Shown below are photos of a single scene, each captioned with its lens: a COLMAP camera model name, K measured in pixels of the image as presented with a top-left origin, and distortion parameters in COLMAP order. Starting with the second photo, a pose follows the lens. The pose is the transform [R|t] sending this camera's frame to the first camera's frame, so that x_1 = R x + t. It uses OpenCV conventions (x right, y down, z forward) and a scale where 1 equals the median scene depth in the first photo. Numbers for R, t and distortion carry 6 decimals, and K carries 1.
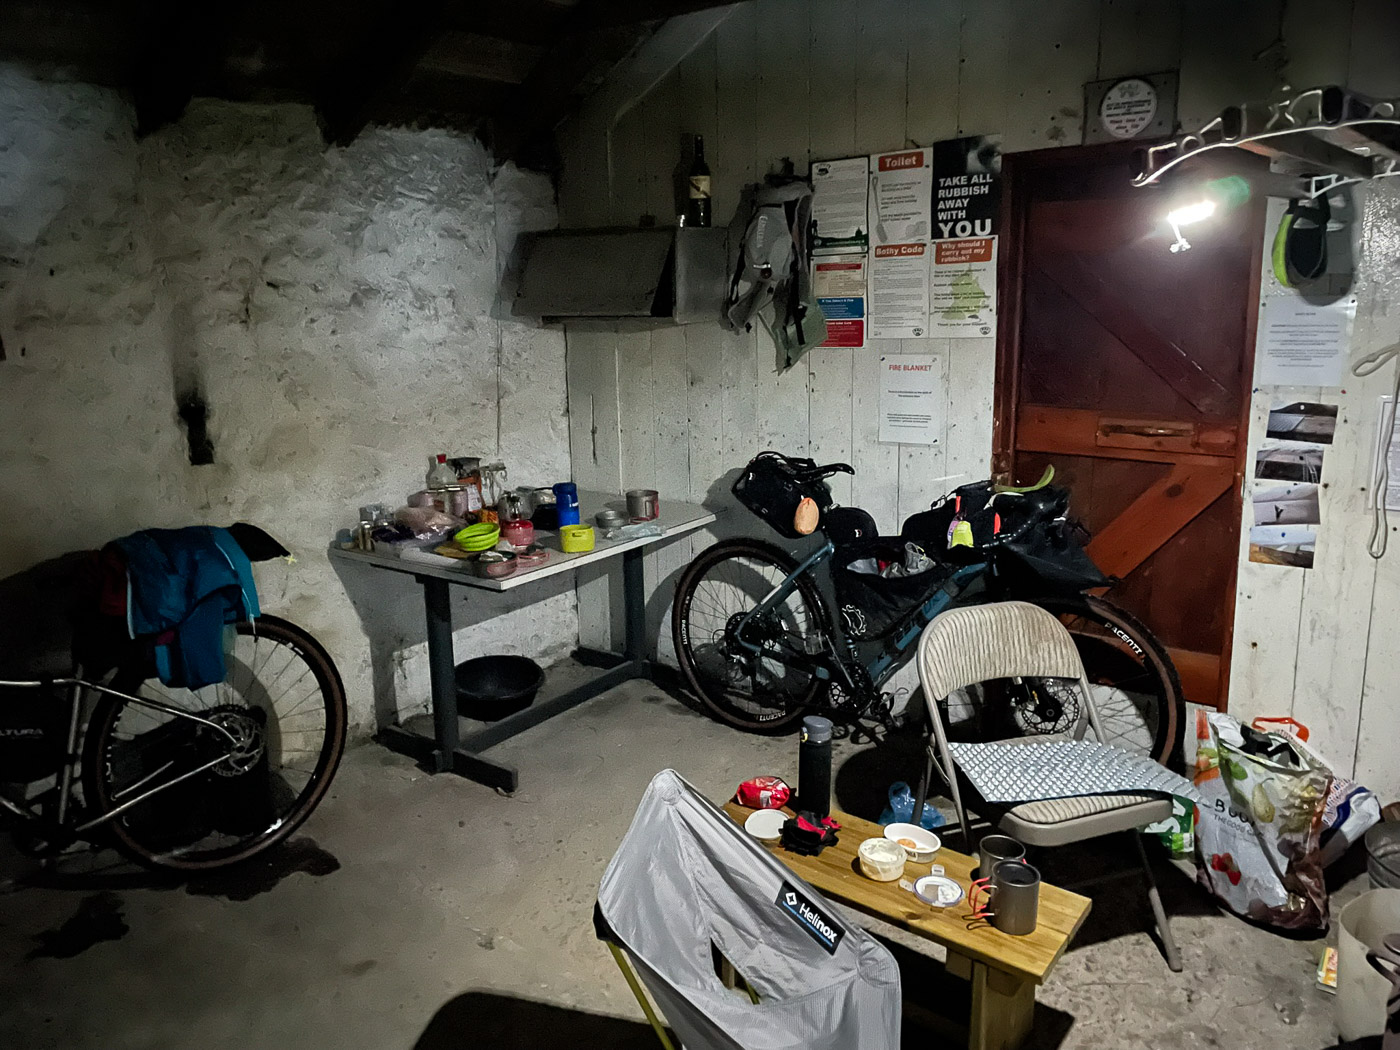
lens RADIAL K [[1066.5, 0, 696.6], [0, 1066.5, 526.4], [0, 0, 1]] dist [0.053284, -0.068765]
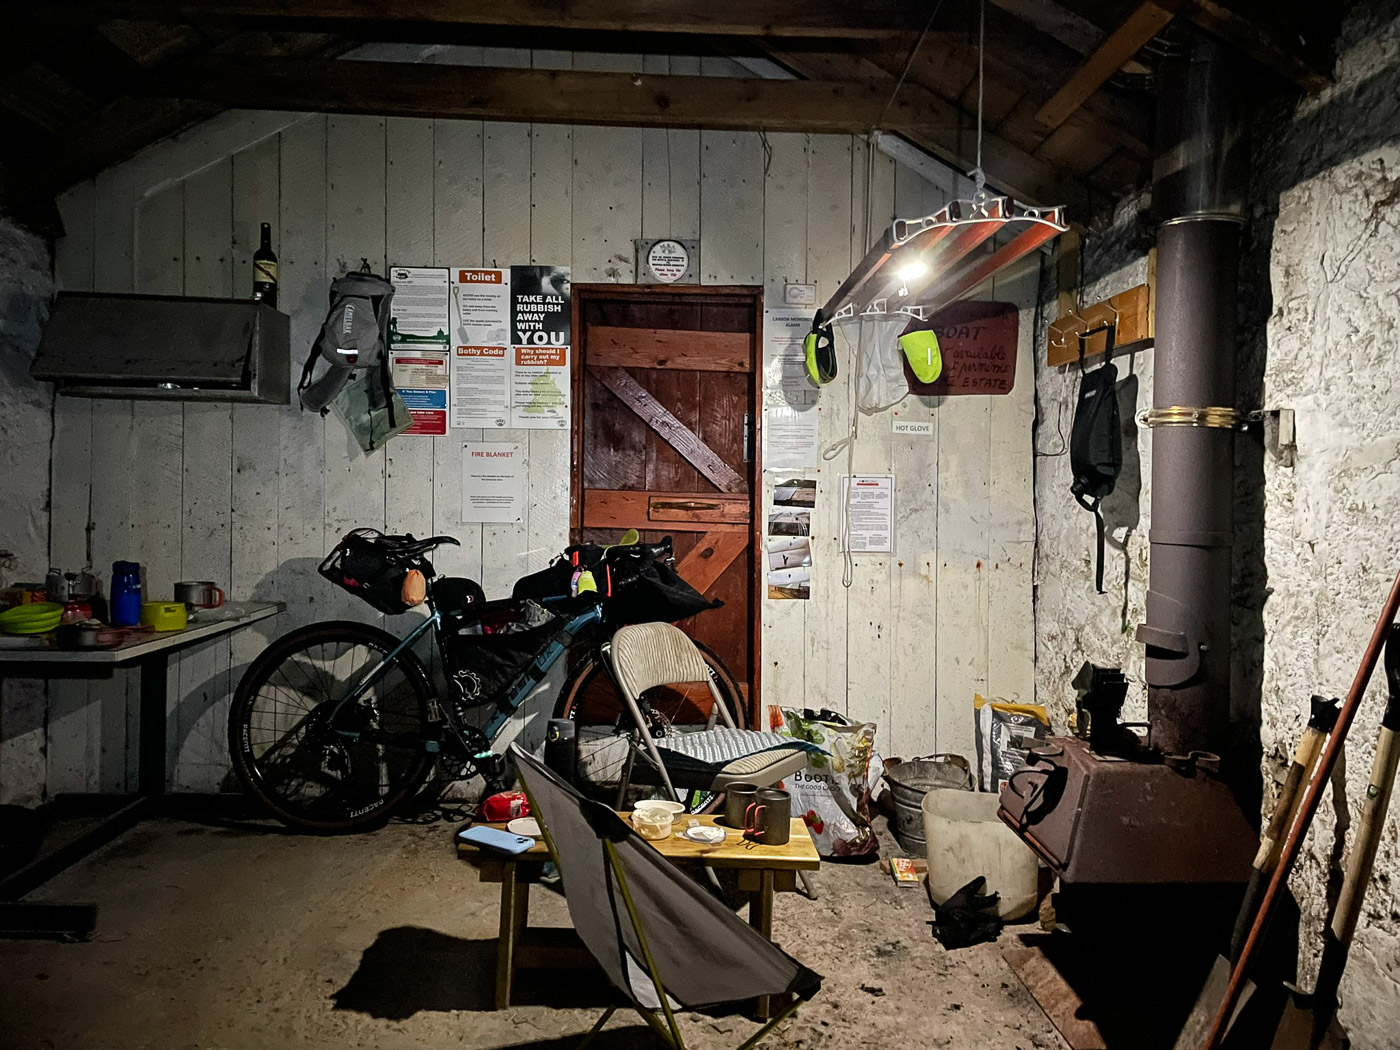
lens RADIAL K [[1066.5, 0, 699.7], [0, 1066.5, 519.7], [0, 0, 1]] dist [0.053284, -0.068765]
pose [[0.749558, 0.034912, 0.661017, -0.388758], [0.116841, 0.975950, -0.184037, 0.154745], [-0.651545, 0.215180, 0.727452, 0.069018]]
